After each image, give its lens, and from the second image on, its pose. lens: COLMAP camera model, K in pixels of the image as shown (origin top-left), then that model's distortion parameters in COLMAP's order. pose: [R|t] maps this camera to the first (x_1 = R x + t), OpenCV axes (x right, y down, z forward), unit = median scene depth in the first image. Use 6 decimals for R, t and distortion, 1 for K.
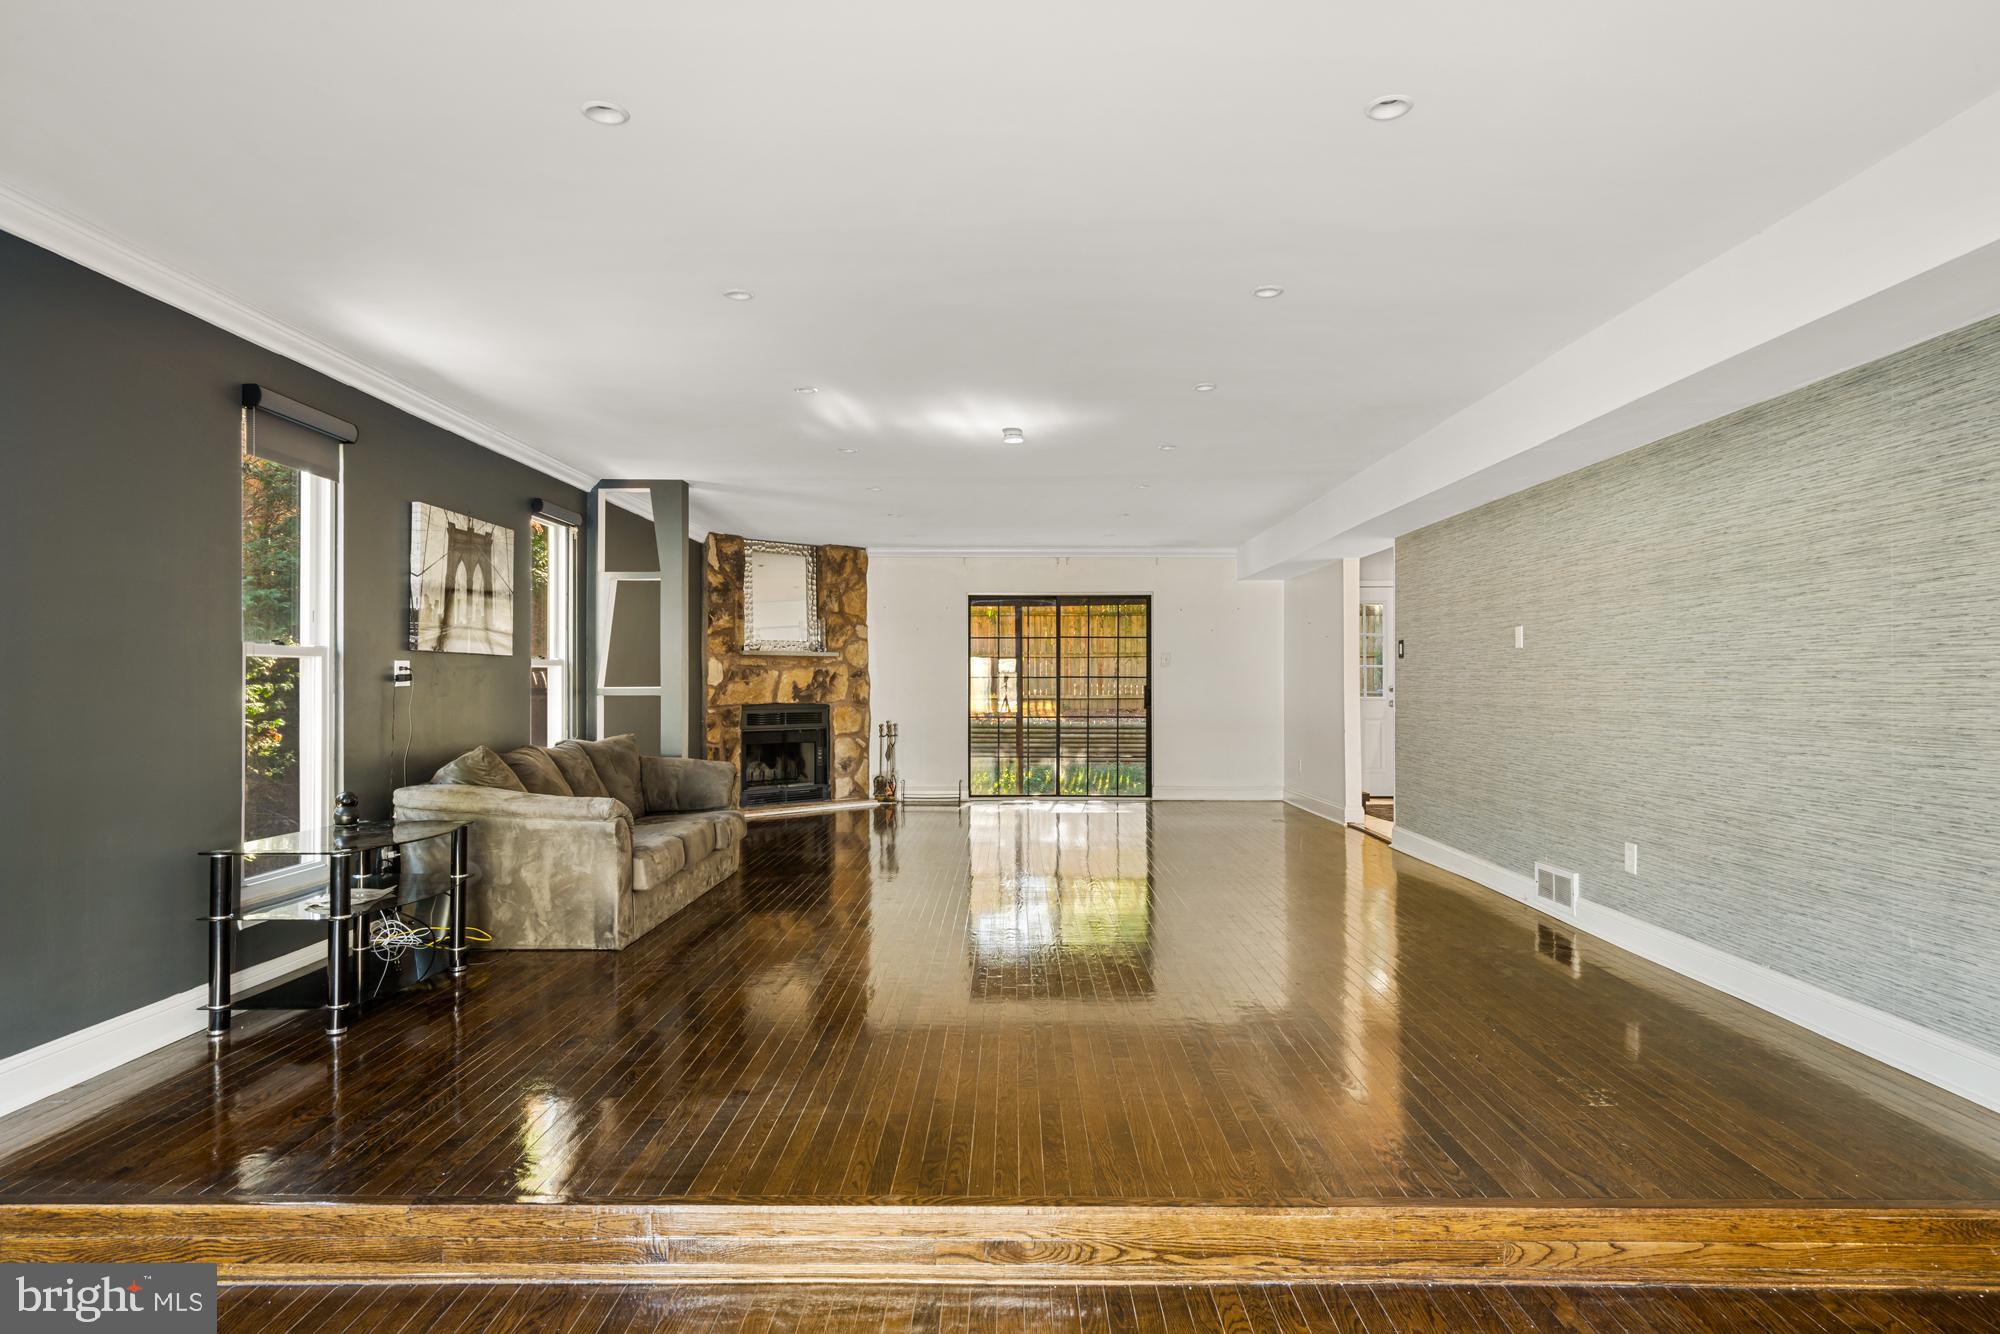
lens RADIAL K [[1069.9, 0, 998.5], [0, 1069.9, 678.6], [0, 0, 1]] dist [0.000433, 0.000109]
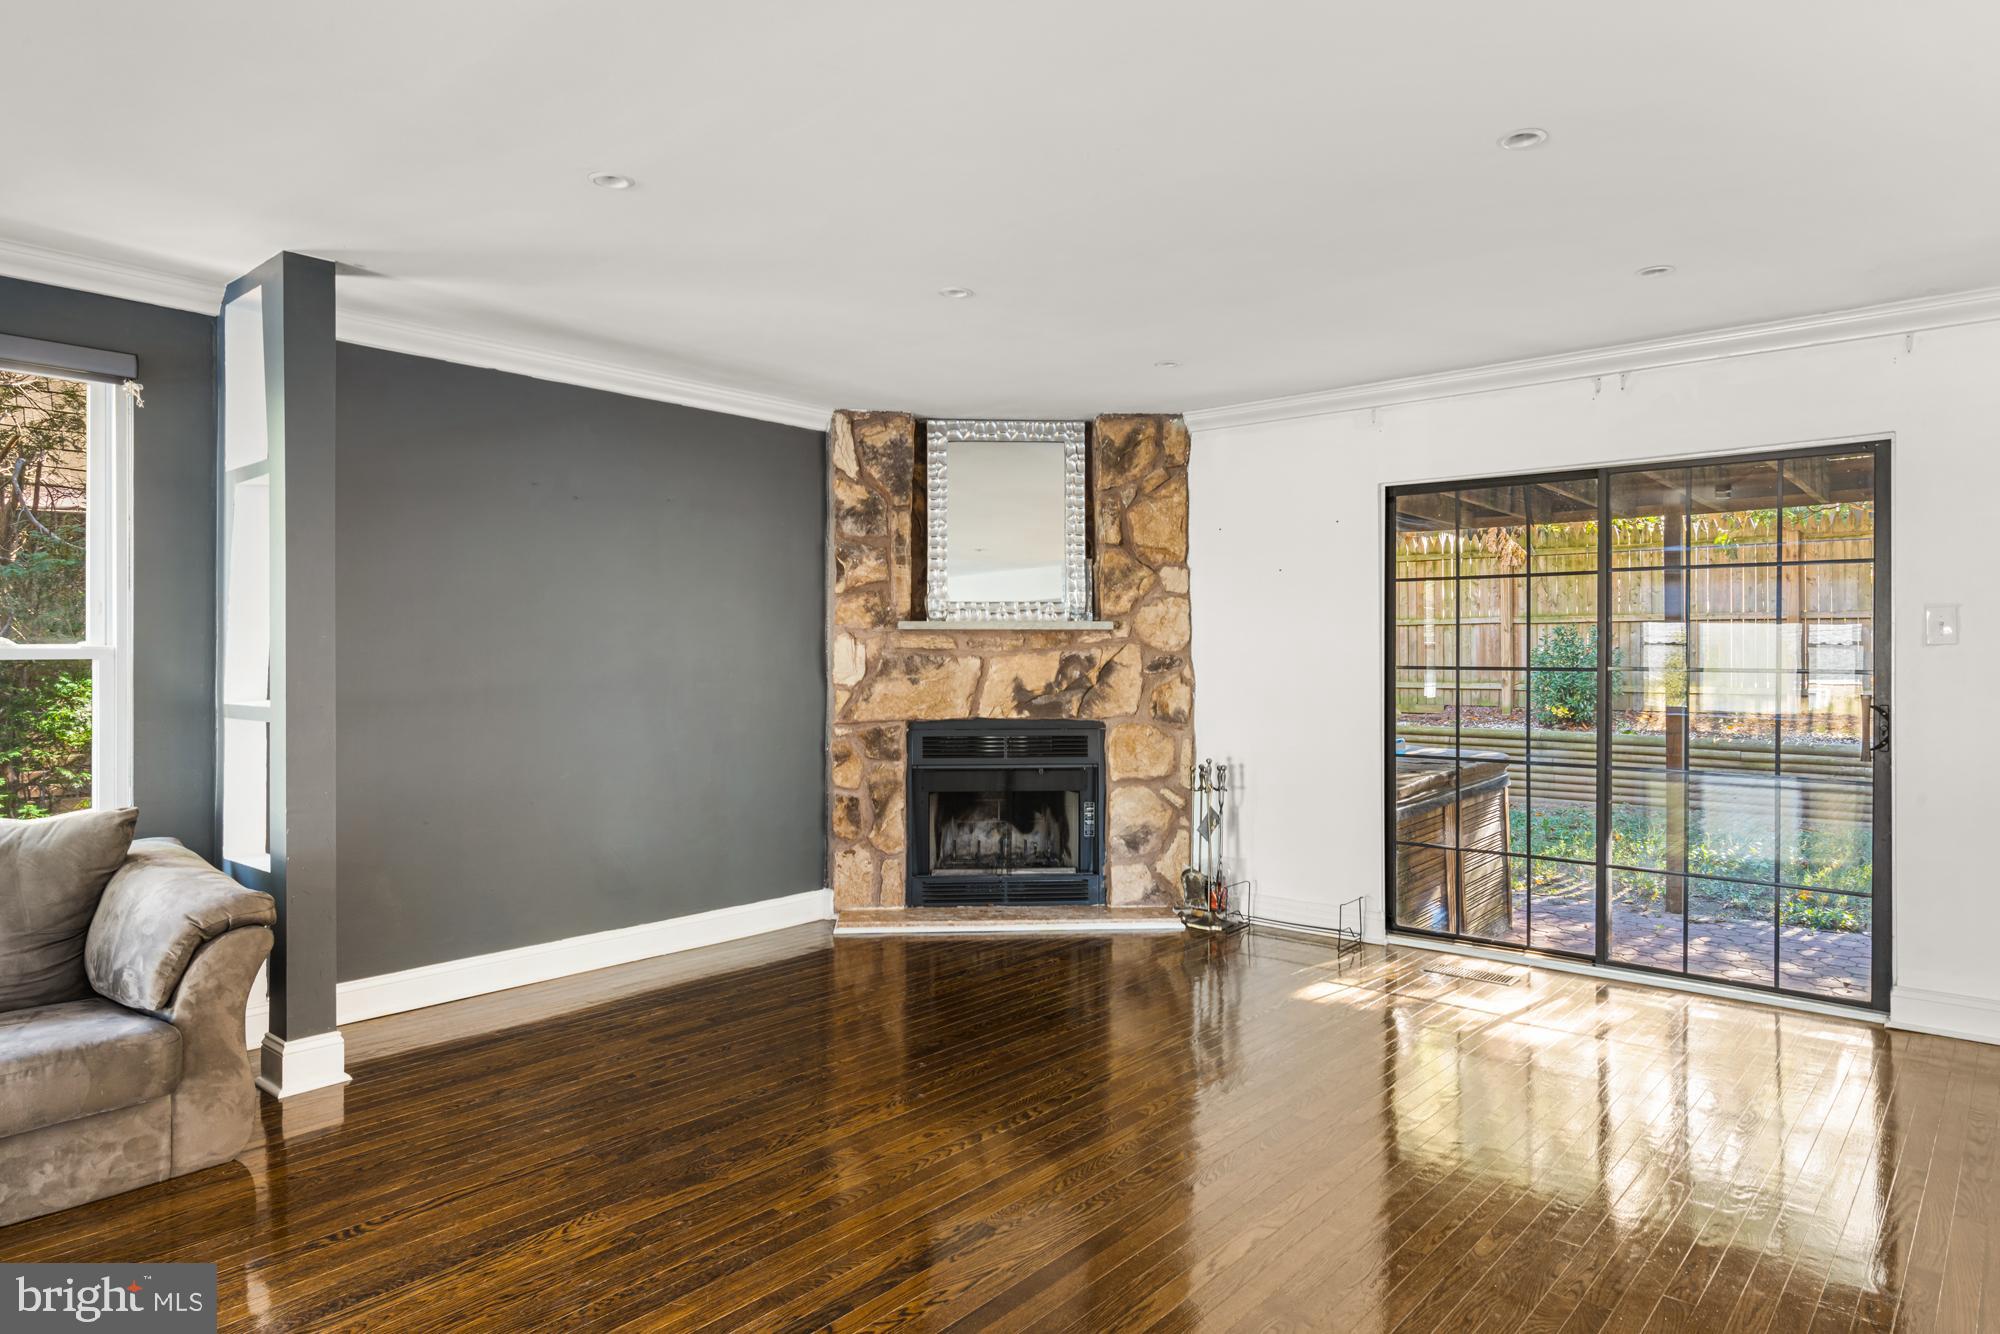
lens RADIAL K [[1202.8, 0, 999.8], [0, 1202.8, 654.5], [0, 0, 1]] dist [0.005489, -0.000708]
pose [[0.768912, -0.002266, -0.639351, 0.177582], [0.001892, 0.999997, -0.001268, -0.007881], [0.639352, -0.000235, 0.768914, 0.519901]]
